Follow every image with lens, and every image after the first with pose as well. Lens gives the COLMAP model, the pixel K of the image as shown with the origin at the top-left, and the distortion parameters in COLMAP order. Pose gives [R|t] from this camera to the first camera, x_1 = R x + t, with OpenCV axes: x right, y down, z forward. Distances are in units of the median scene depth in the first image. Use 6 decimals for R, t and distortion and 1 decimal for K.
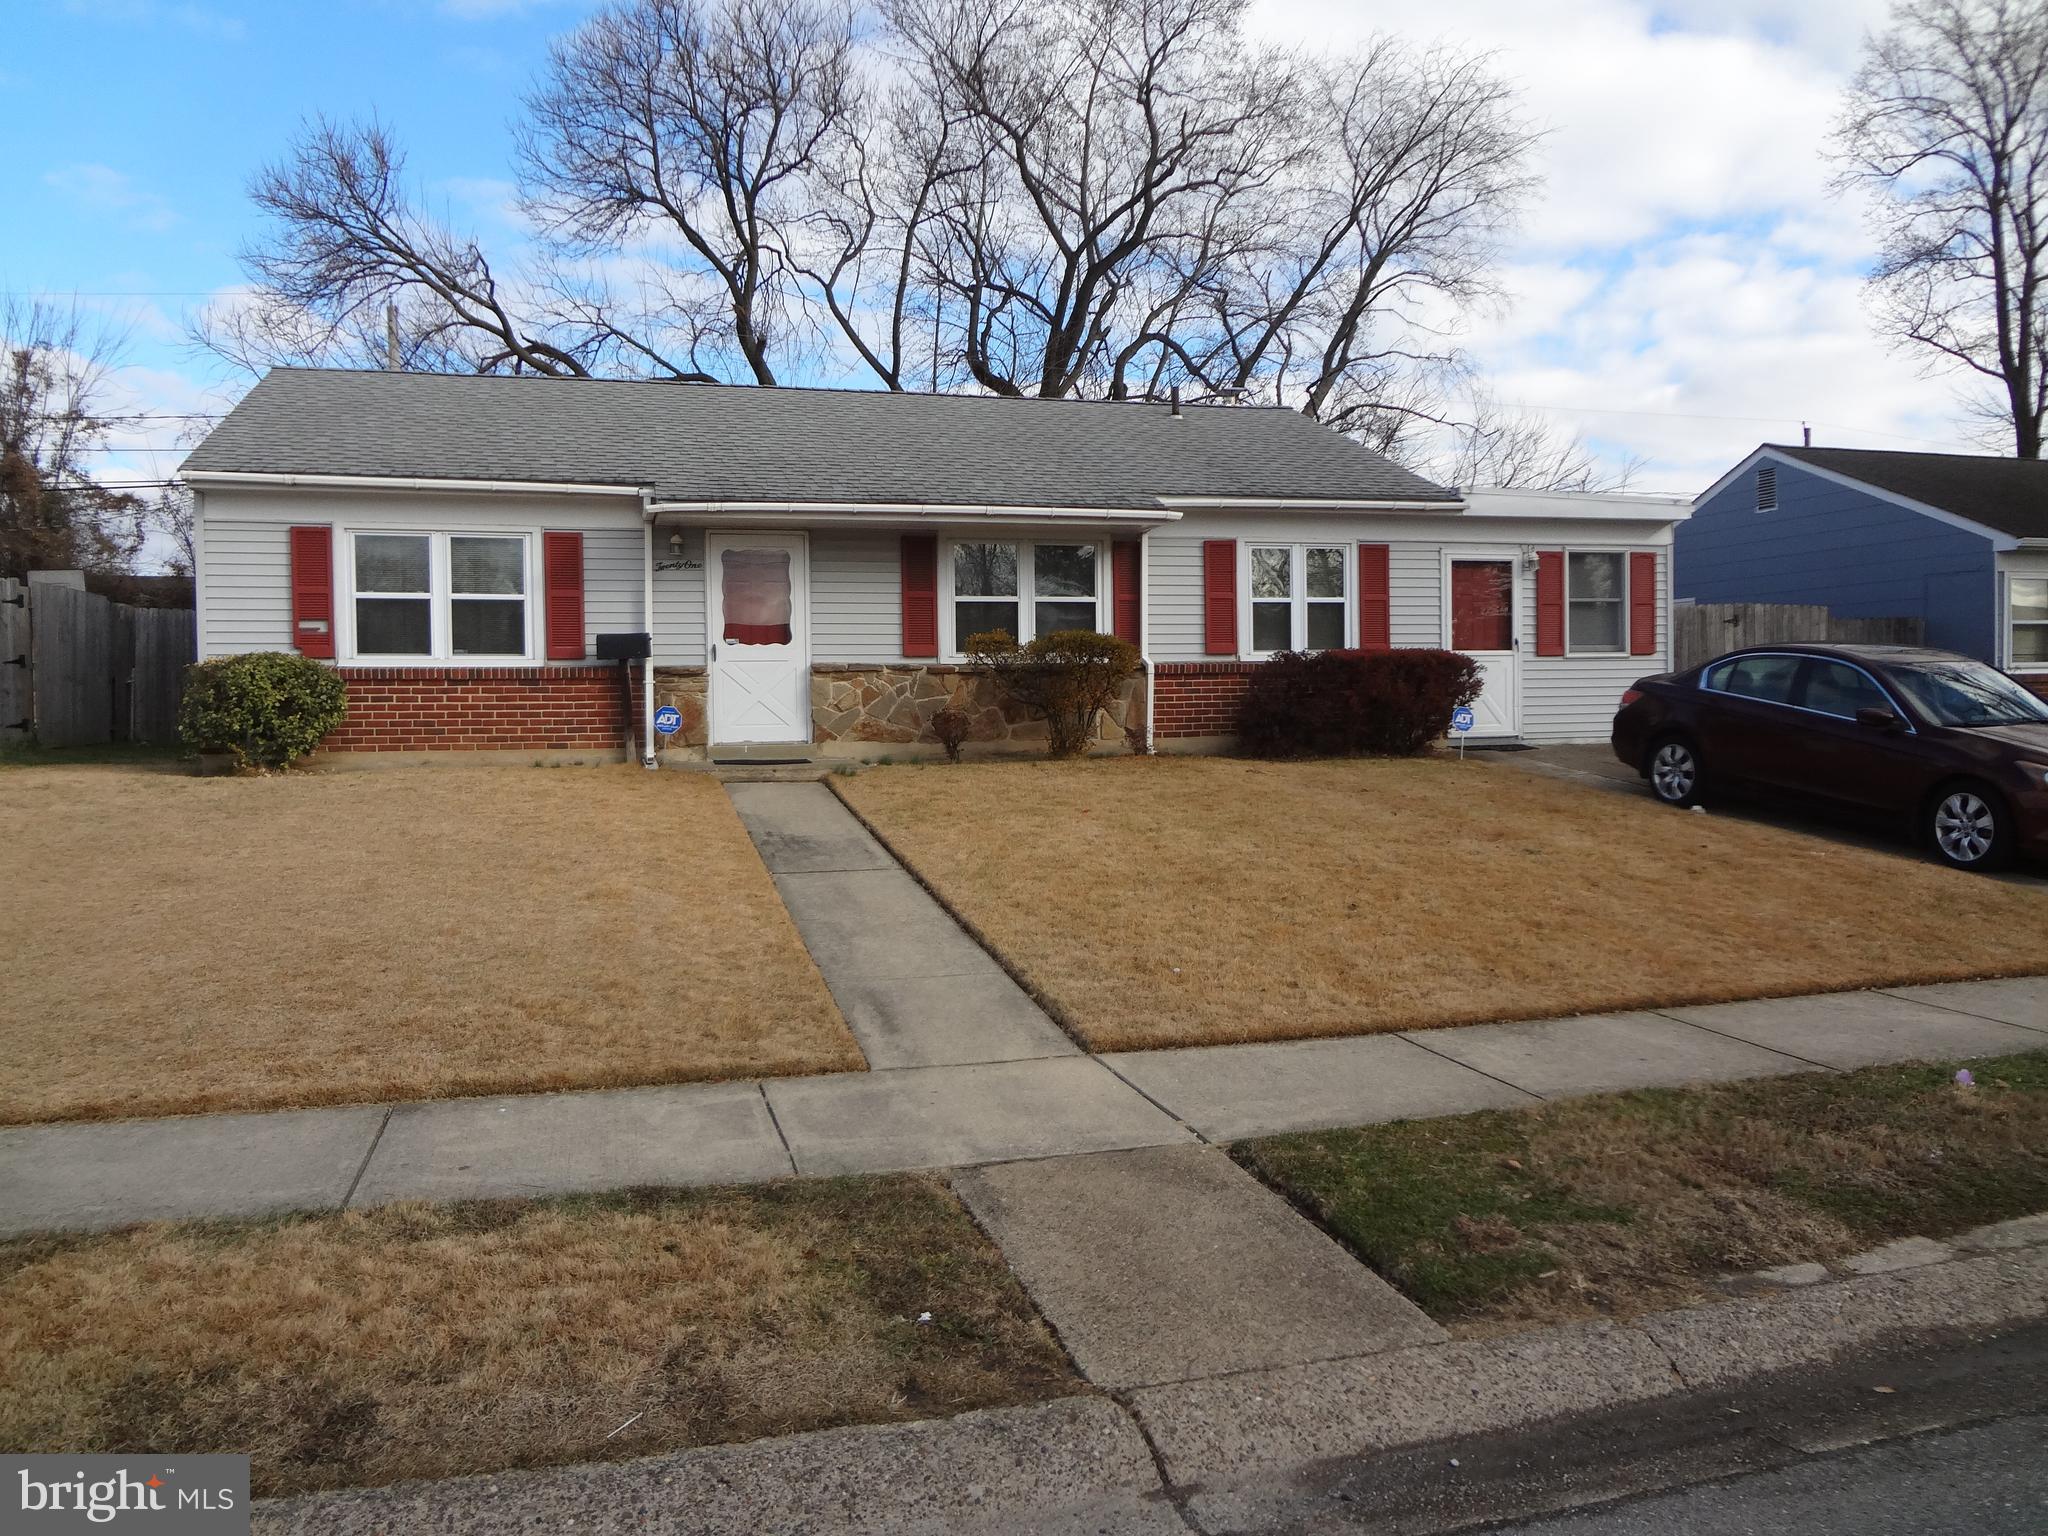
lens RADIAL K [[1509.1, 0, 959.1], [0, 1509.1, 638.6], [0, 0, 1]] dist [-0.069892, 0.023893]
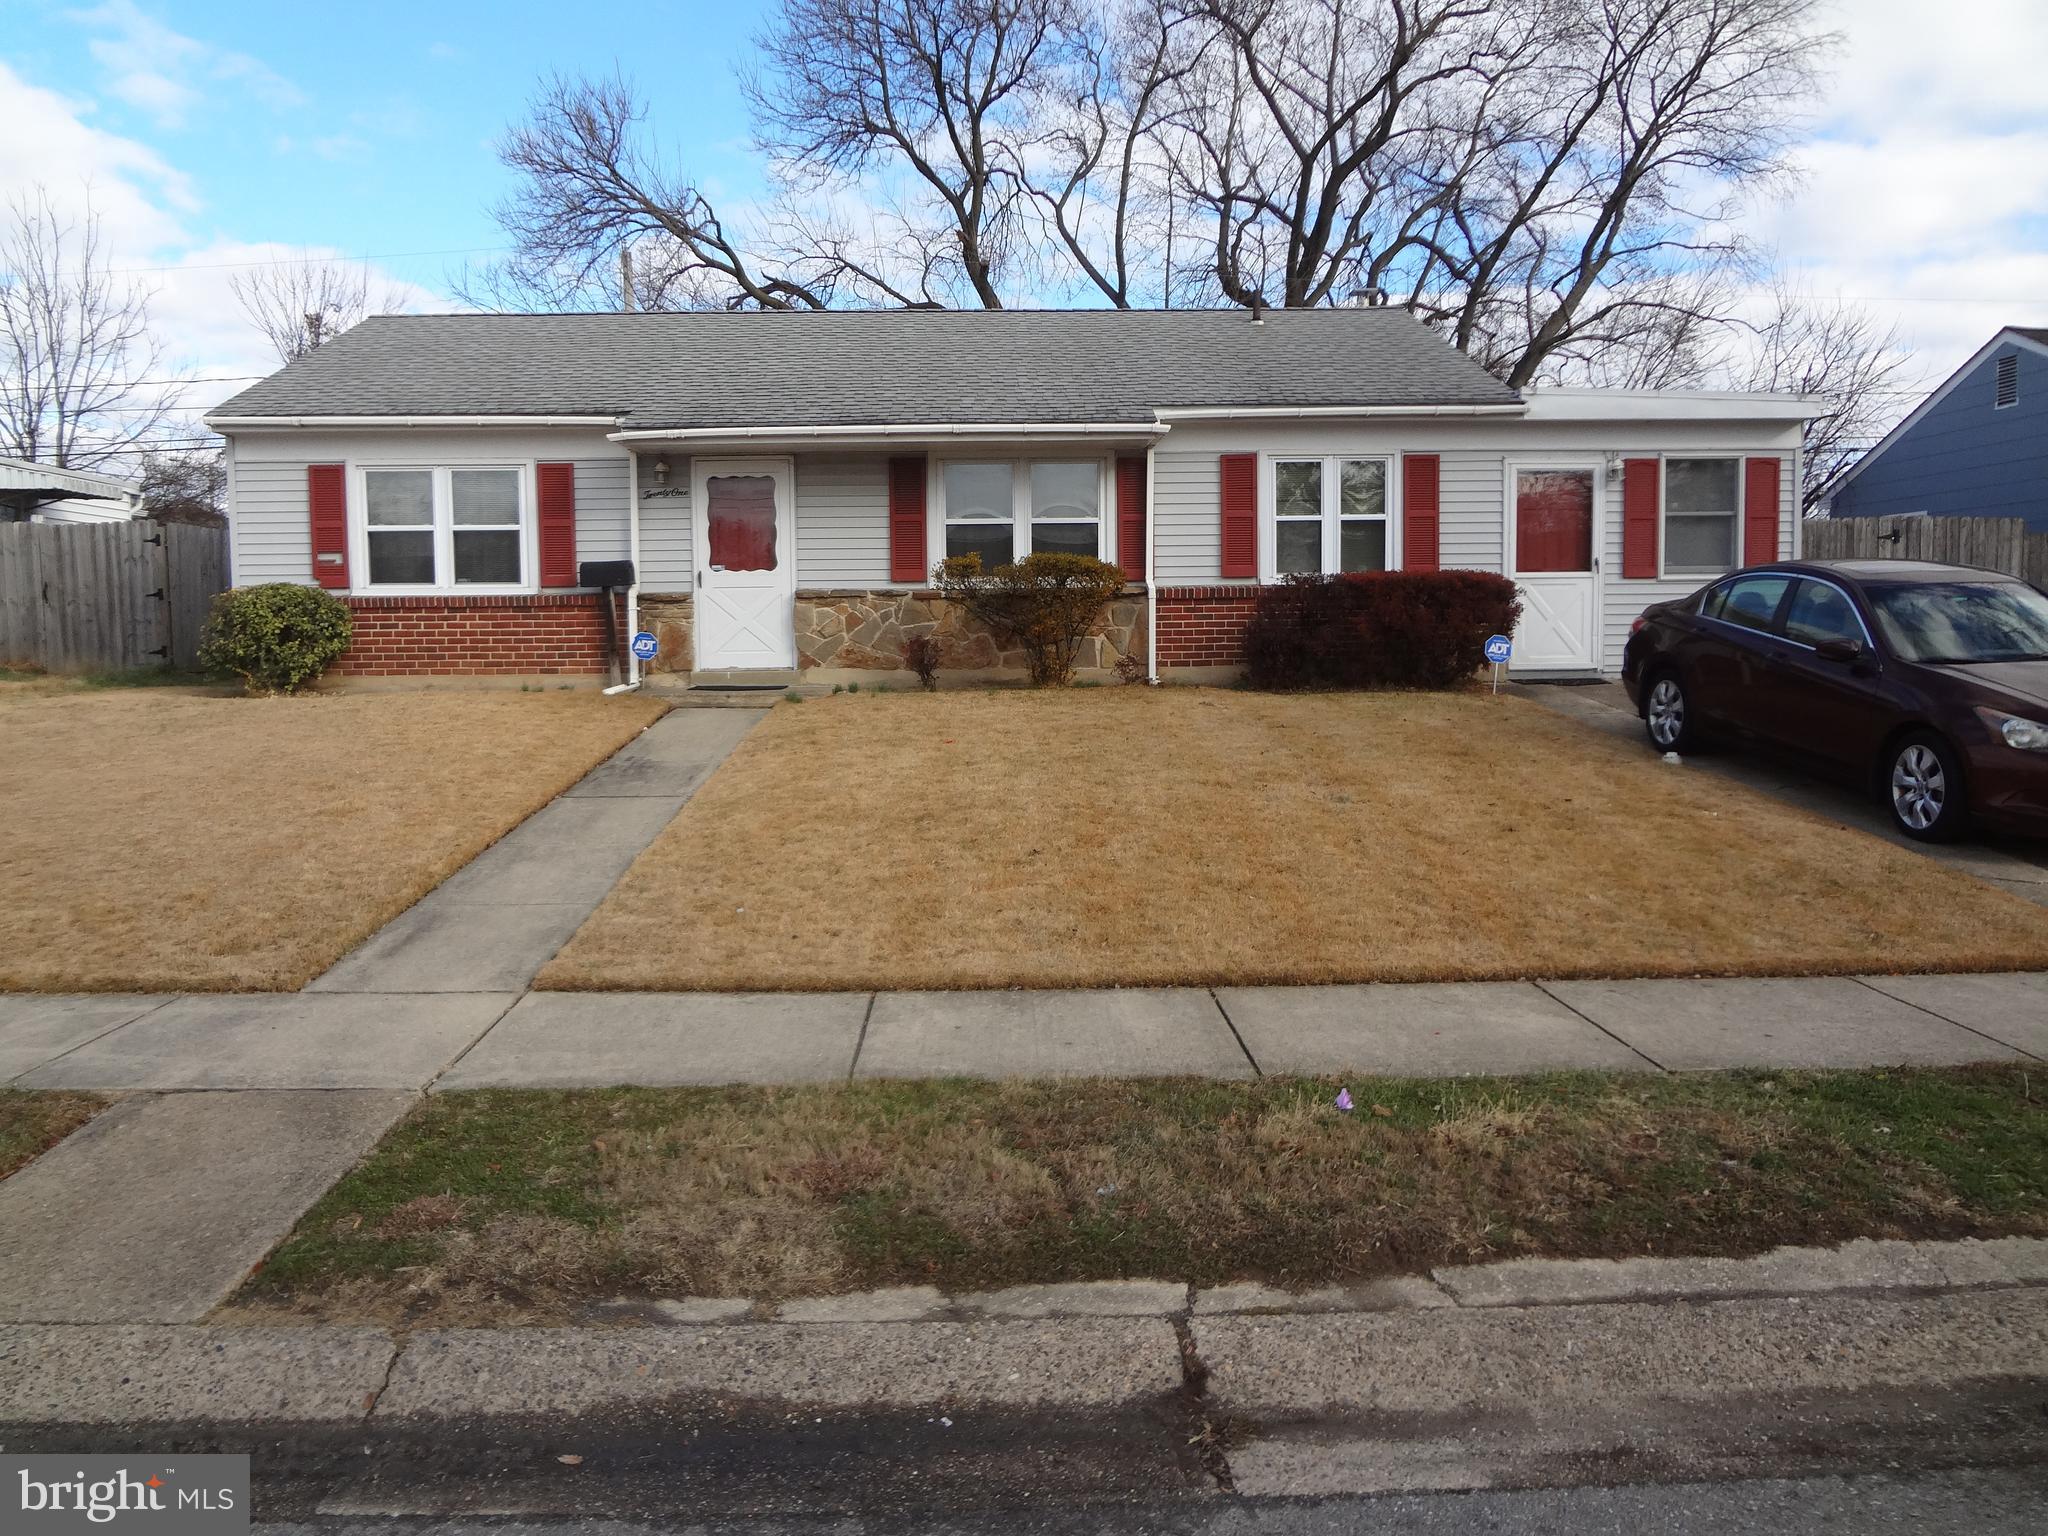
lens RADIAL K [[1509.1, 0, 961.6], [0, 1509.1, 642.0], [0, 0, 1]] dist [-0.069892, 0.023893]
pose [[0.970984, 0.003139, -0.239124, 0.244427], [0.008730, 0.998782, 0.048557, 0.003617], [0.238986, -0.049235, 0.969774, 0.061862]]
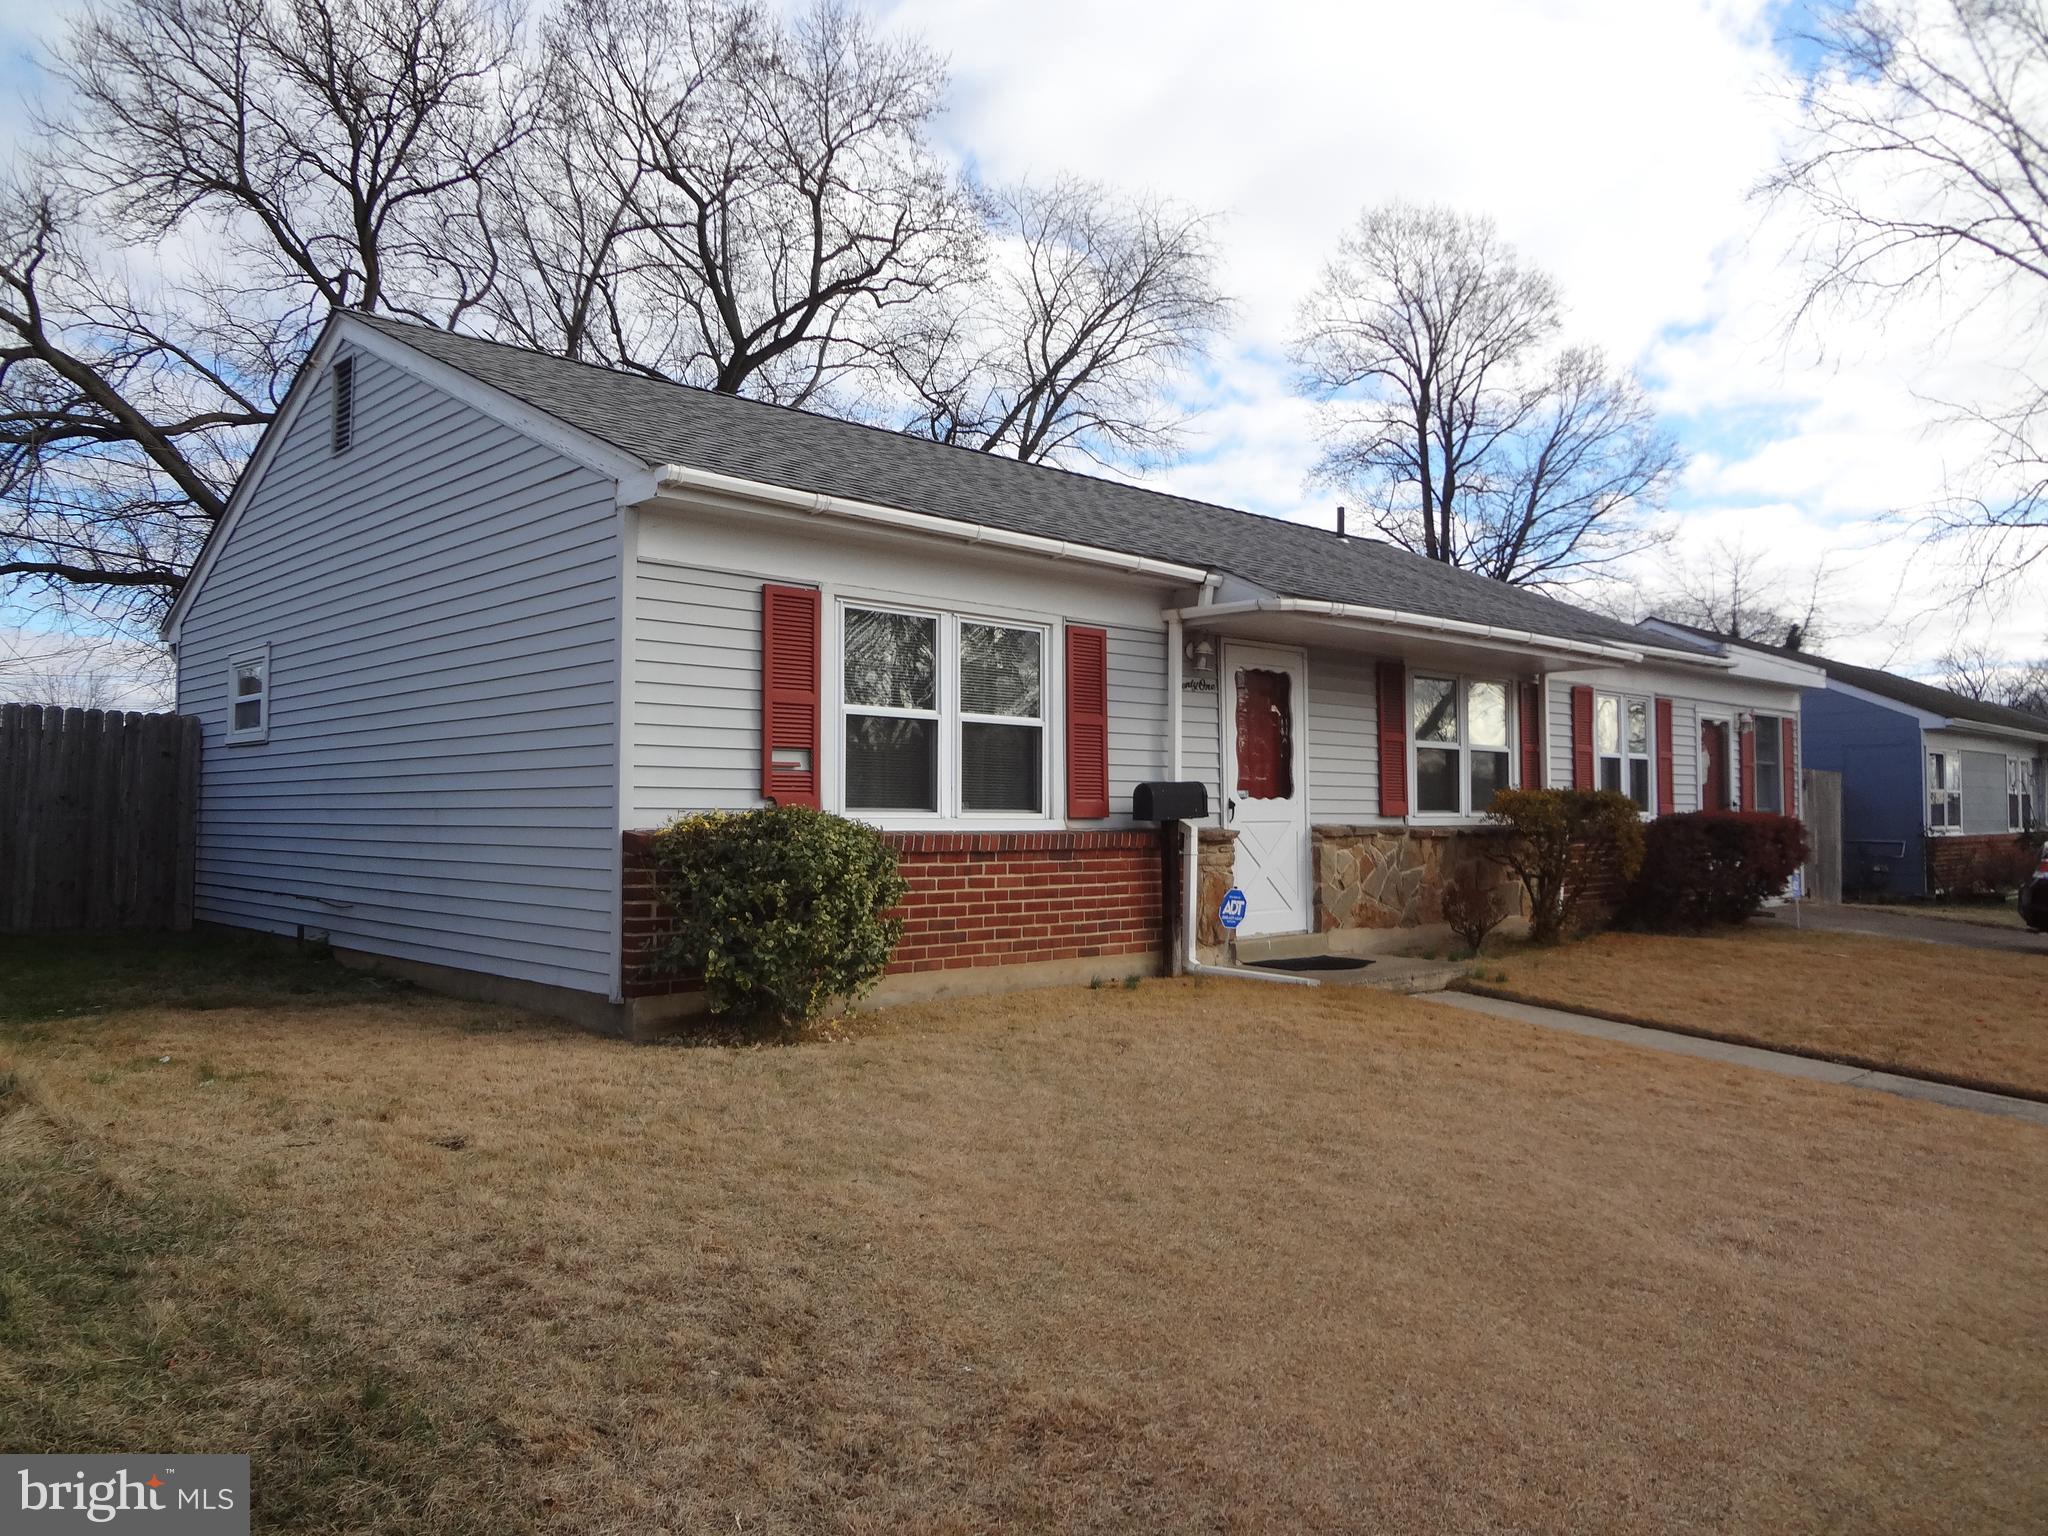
lens RADIAL K [[1509.1, 0, 1004.2], [0, 1509.1, 670.9], [0, 0, 1]] dist [-0.069892, 0.023893]
pose [[0.868828, 0.057494, 0.491764, -0.601227], [-0.026589, 0.997220, -0.069613, -0.003928], [-0.494399, 0.047406, 0.867941, 0.422259]]
